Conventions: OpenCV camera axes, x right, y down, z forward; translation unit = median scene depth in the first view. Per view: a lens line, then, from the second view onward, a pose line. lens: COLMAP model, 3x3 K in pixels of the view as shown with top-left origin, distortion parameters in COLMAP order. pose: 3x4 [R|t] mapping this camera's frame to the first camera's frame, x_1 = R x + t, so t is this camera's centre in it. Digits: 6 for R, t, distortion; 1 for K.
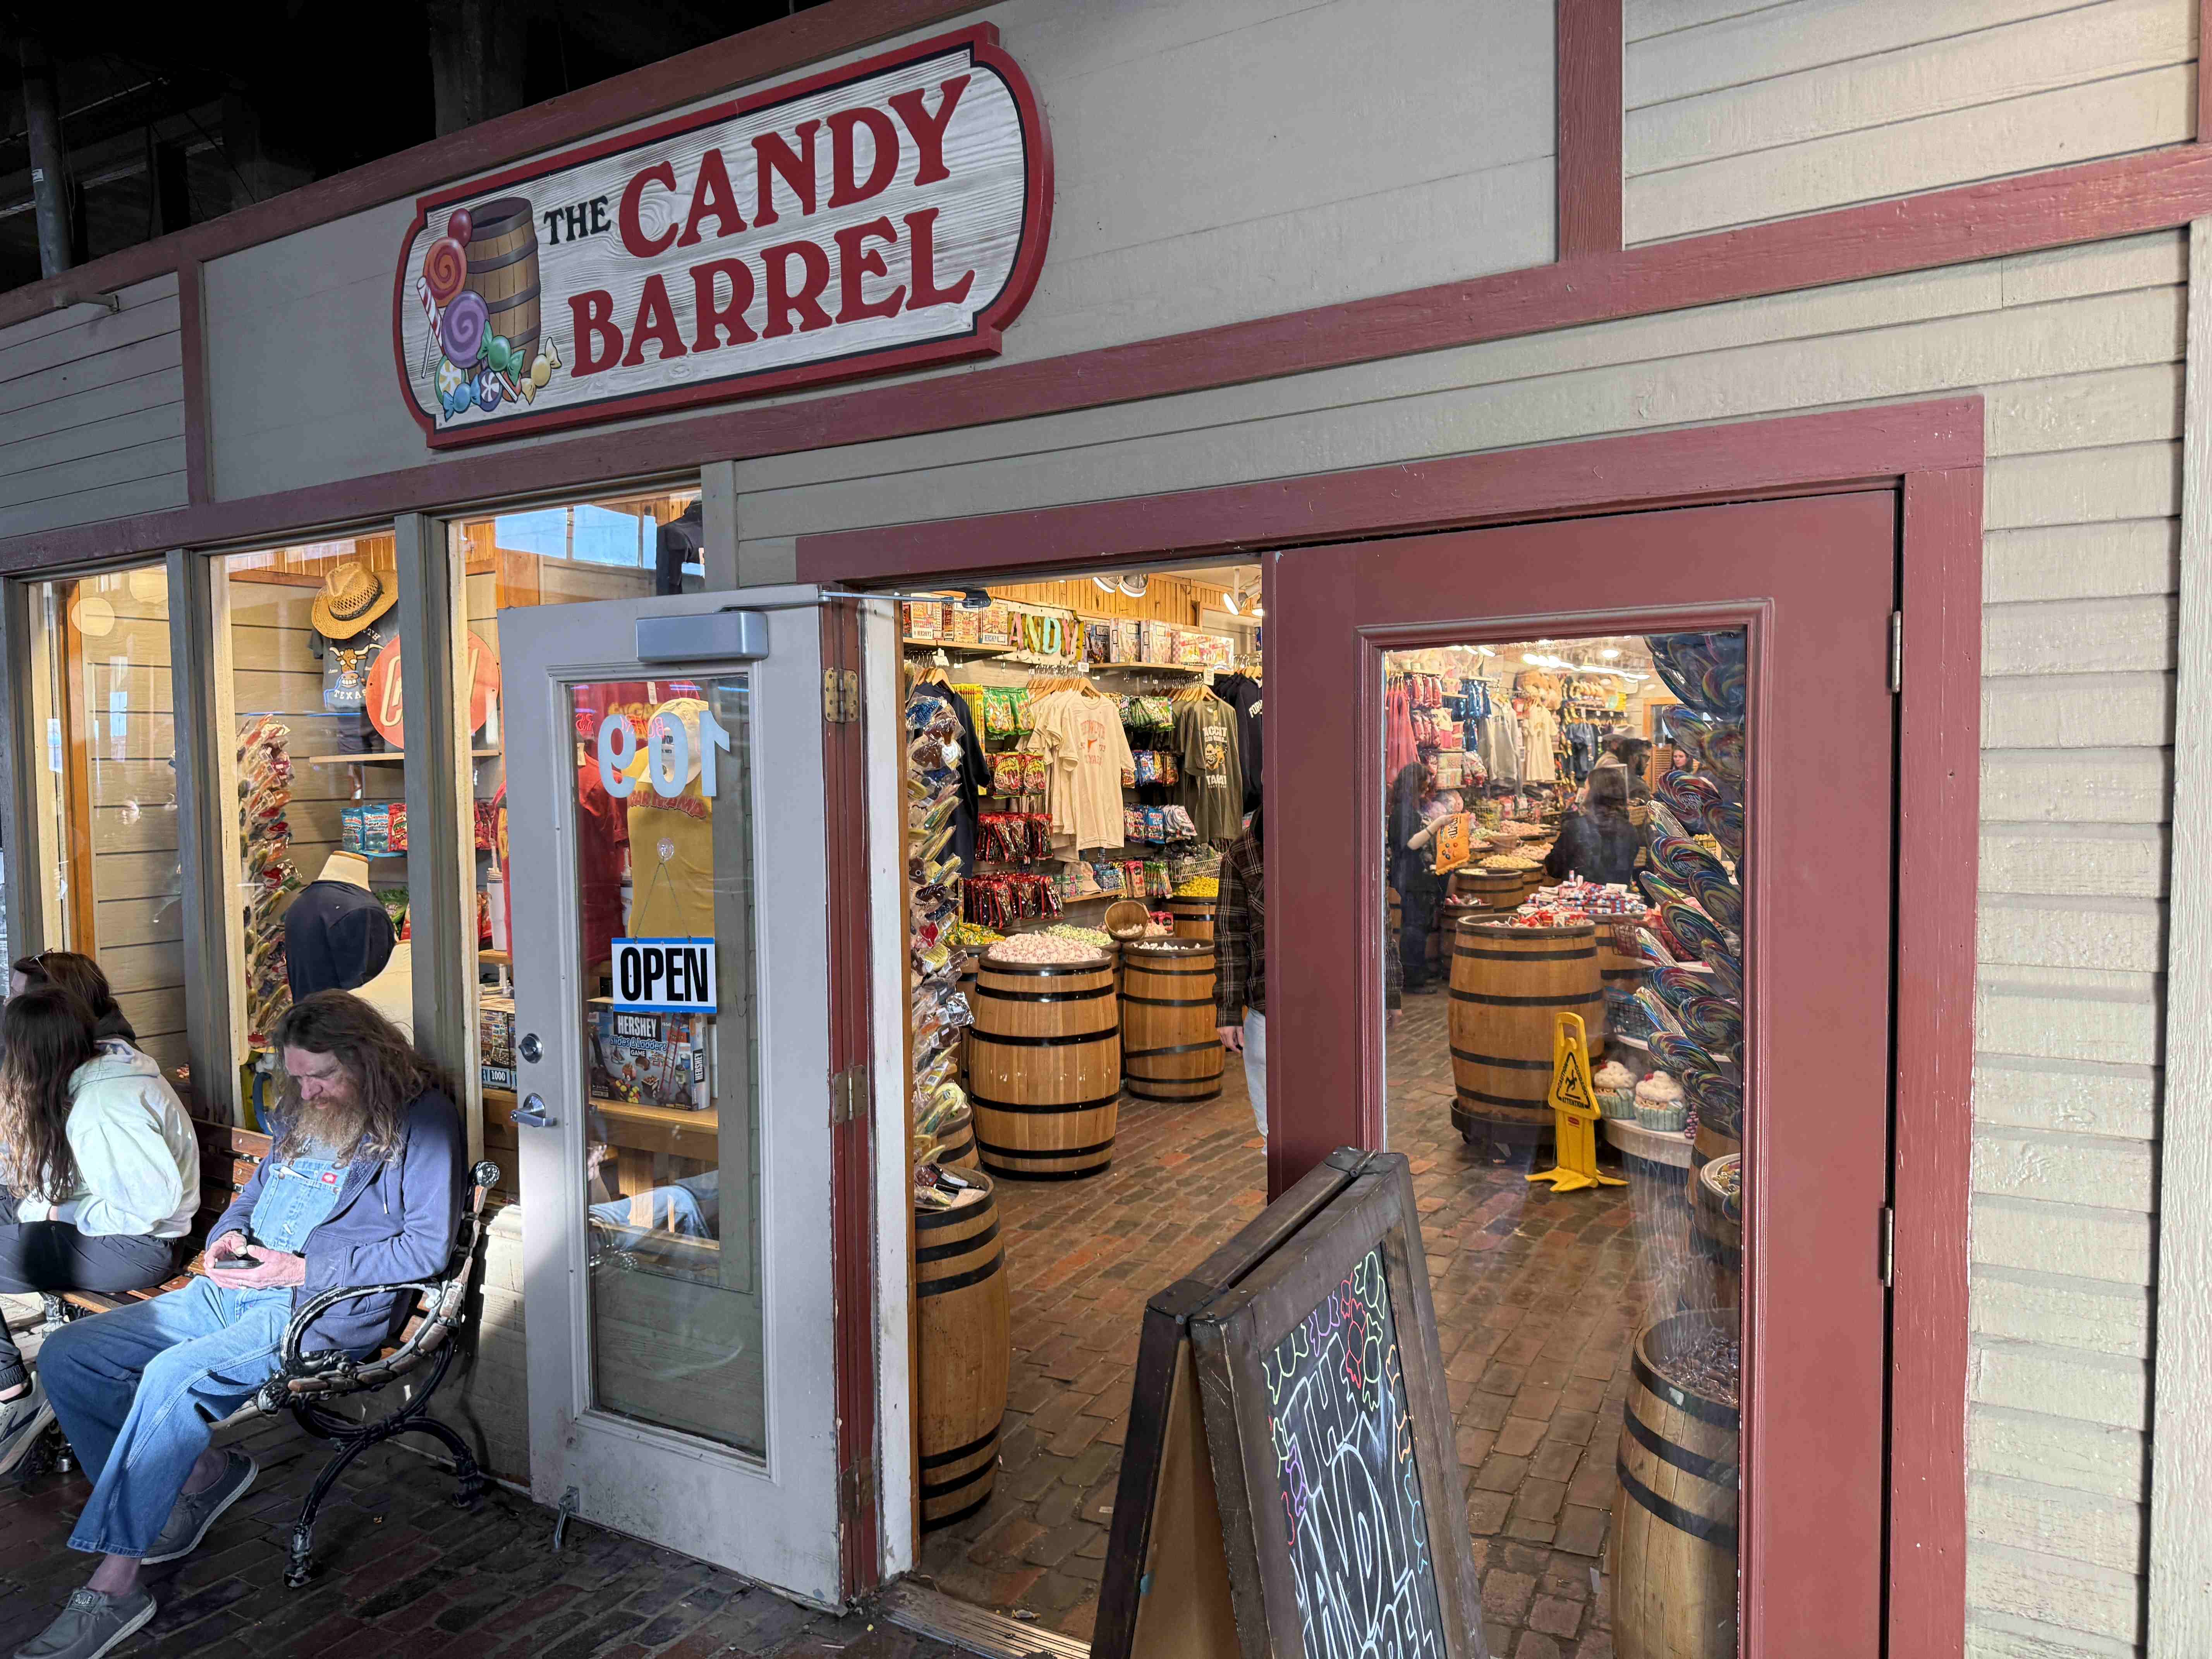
lens RADIAL K [[1540.1, 0, 1106.8], [0, 1540.1, 835.8], [0, 0, 1]] dist [0.013029, -0.004930]
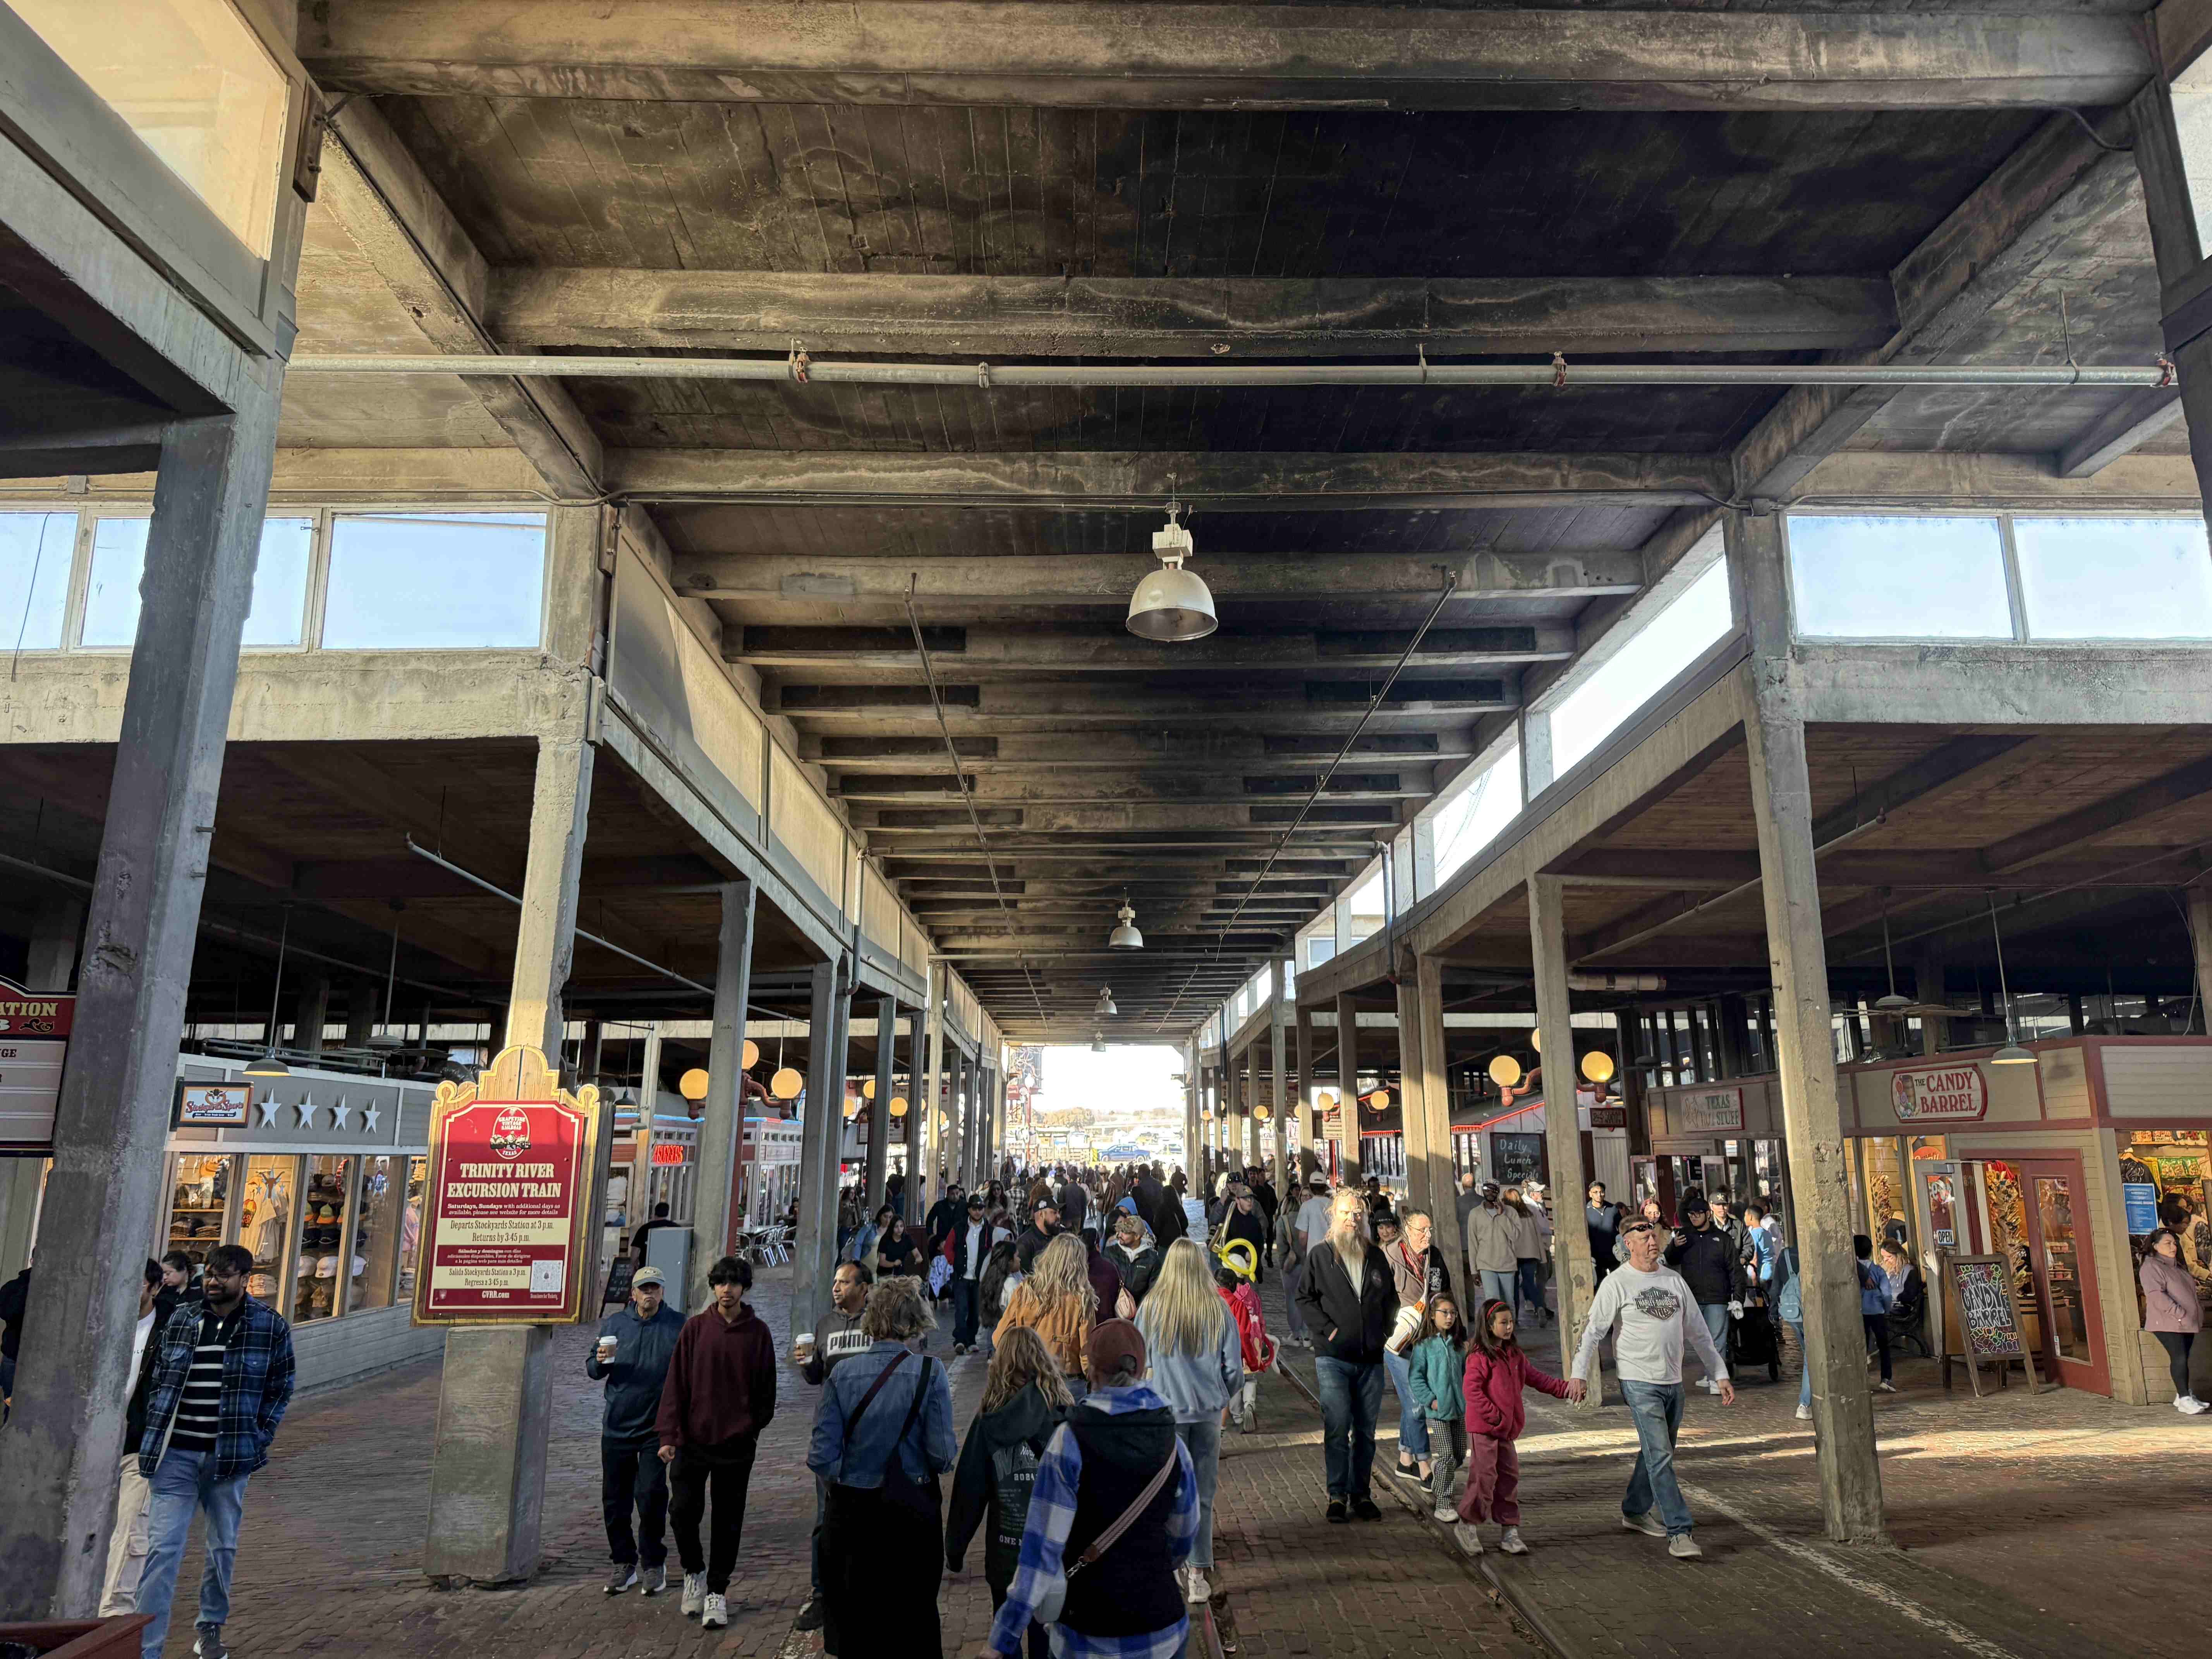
lens RADIAL K [[1540.1, 0, 1106.8], [0, 1540.1, 823.7], [0, 0, 1]] dist [0.013029, -0.004930]
pose [[0.521869, -0.166262, -0.836666, 2.814962], [-0.050666, 0.973048, -0.224967, 0.054859], [0.851520, 0.159793, 0.499380, -4.187077]]
